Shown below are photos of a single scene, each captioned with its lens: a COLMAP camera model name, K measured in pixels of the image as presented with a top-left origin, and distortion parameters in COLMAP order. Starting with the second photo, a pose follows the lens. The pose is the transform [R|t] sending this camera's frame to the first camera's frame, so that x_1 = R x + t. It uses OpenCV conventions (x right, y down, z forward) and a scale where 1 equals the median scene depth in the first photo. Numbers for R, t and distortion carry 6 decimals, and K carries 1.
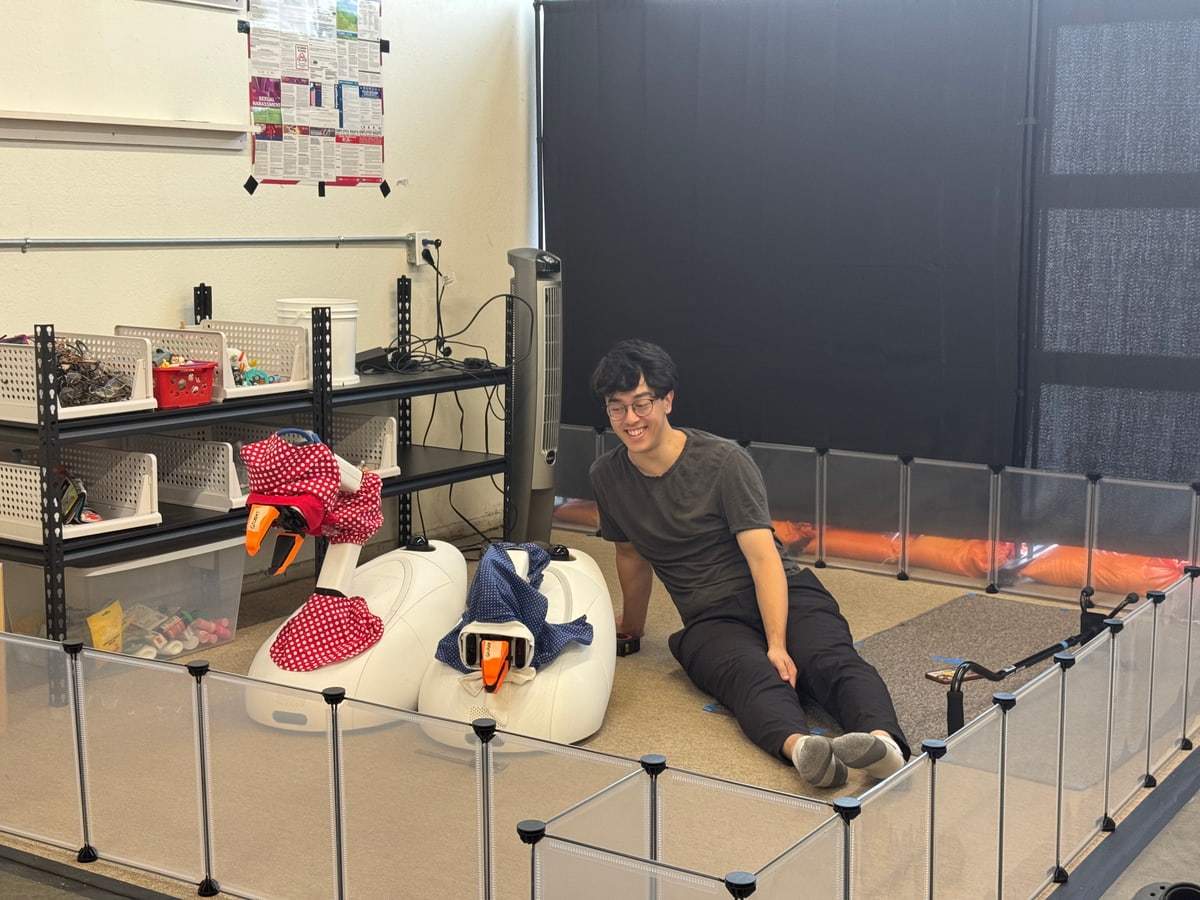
lens RADIAL K [[1745.2, 0, 600.0], [0, 1745.2, 450.0], [0, 0, 1]] dist [0.025230, 0.029530]
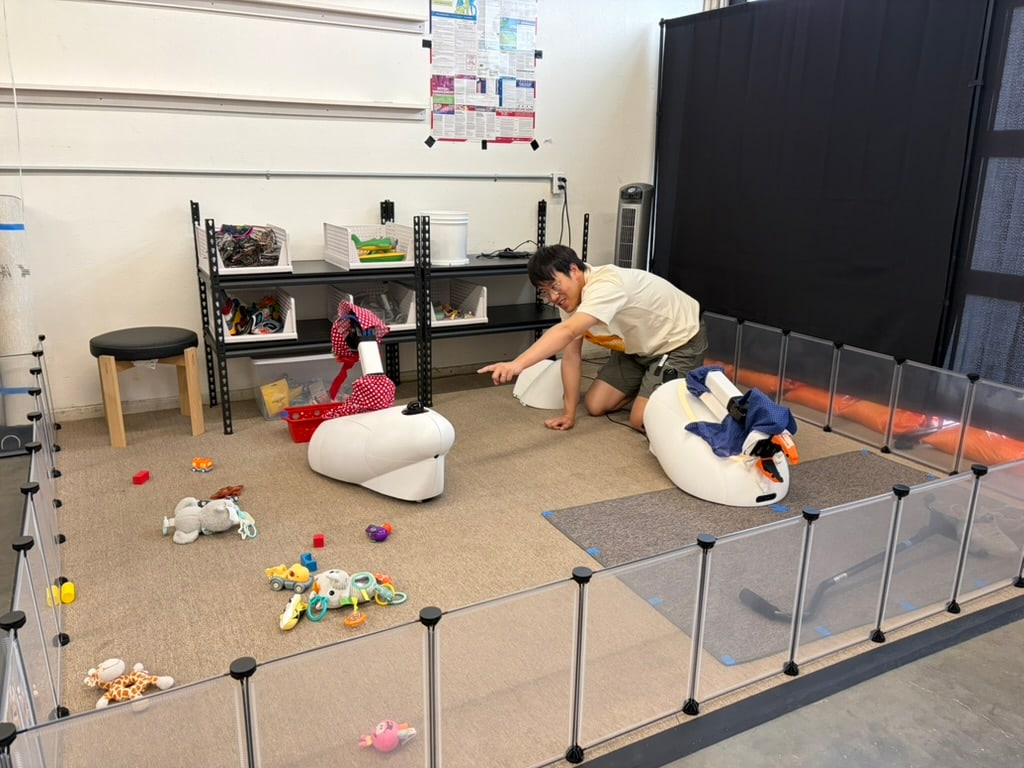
lens RADIAL K [[798.3, 0, 512.0], [0, 798.3, 384.0], [0, 0, 1]] dist [0.002114, 0.004696]
pose [[0.867649, 0.133667, -0.478872, 0.259824], [-0.074728, 0.987301, 0.140187, -0.033146], [0.491529, -0.085848, 0.866620, 0.336140]]
